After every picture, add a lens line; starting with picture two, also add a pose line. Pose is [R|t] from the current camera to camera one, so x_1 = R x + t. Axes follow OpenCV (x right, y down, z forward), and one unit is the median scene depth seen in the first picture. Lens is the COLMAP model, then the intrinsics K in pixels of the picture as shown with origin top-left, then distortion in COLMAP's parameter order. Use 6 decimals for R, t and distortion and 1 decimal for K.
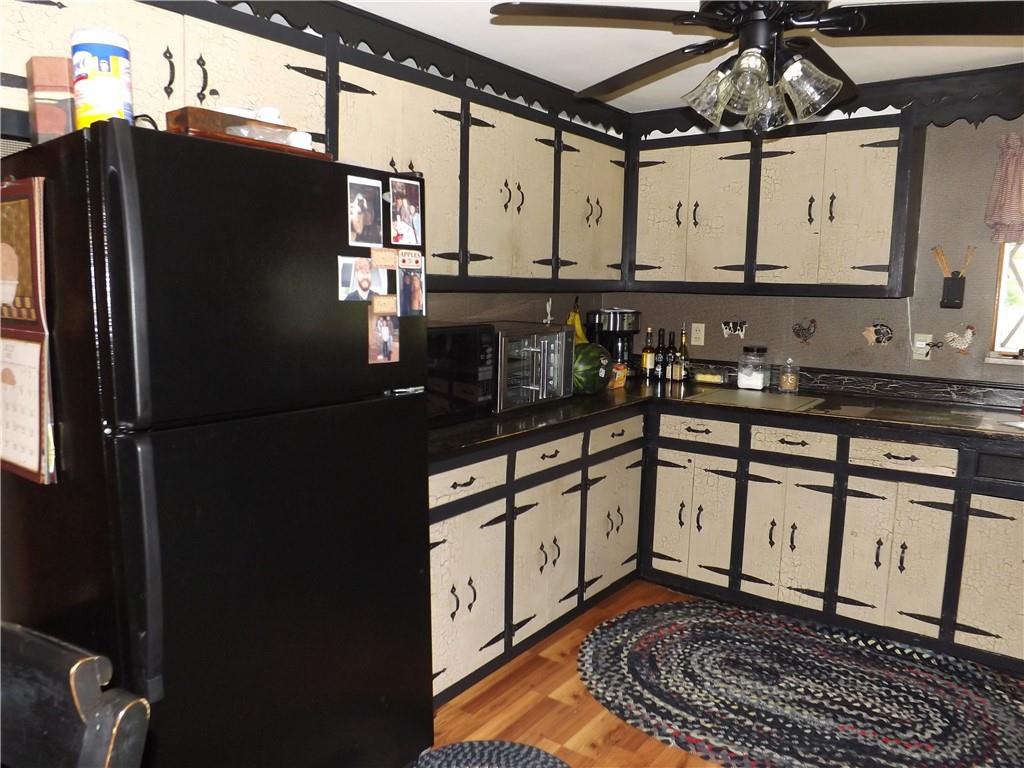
lens RADIAL K [[752.3, 0, 513.0], [0, 752.3, 388.0], [0, 0, 1]] dist [-0.050847, -0.001635]
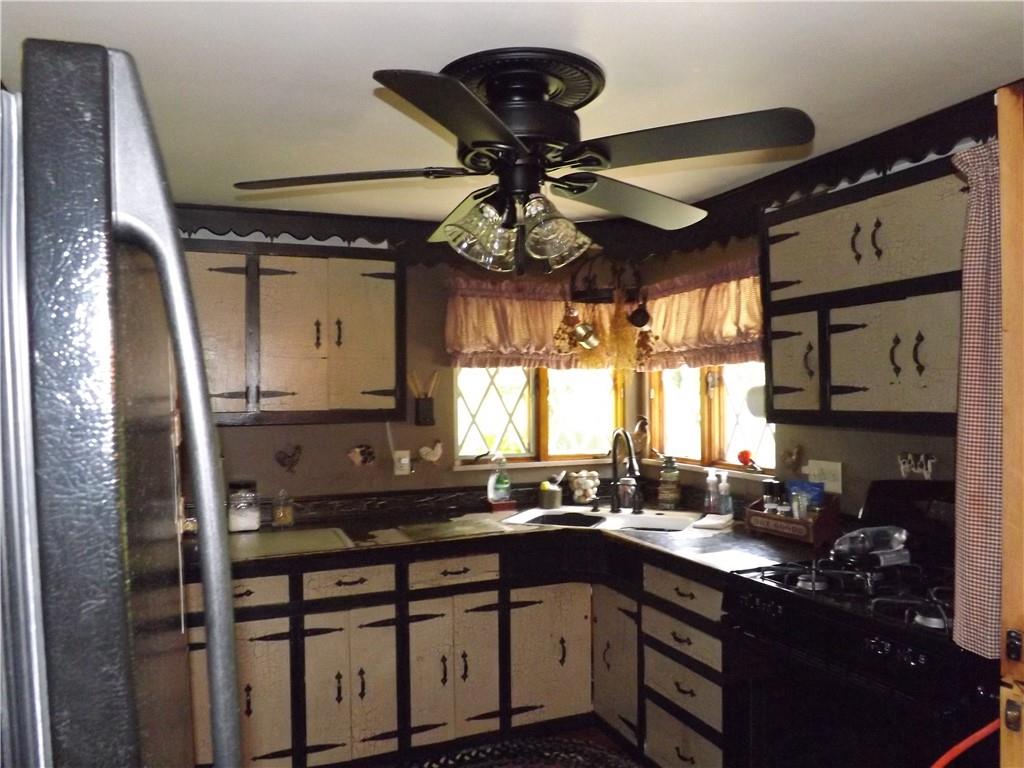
lens RADIAL K [[752.3, 0, 511.5], [0, 752.3, 382.6], [0, 0, 1]] dist [-0.050847, -0.001635]
pose [[0.510663, -0.018085, 0.859591, -0.325538], [0.133833, 0.989264, -0.058694, -0.093232], [-0.849301, 0.145014, 0.507601, 0.326173]]
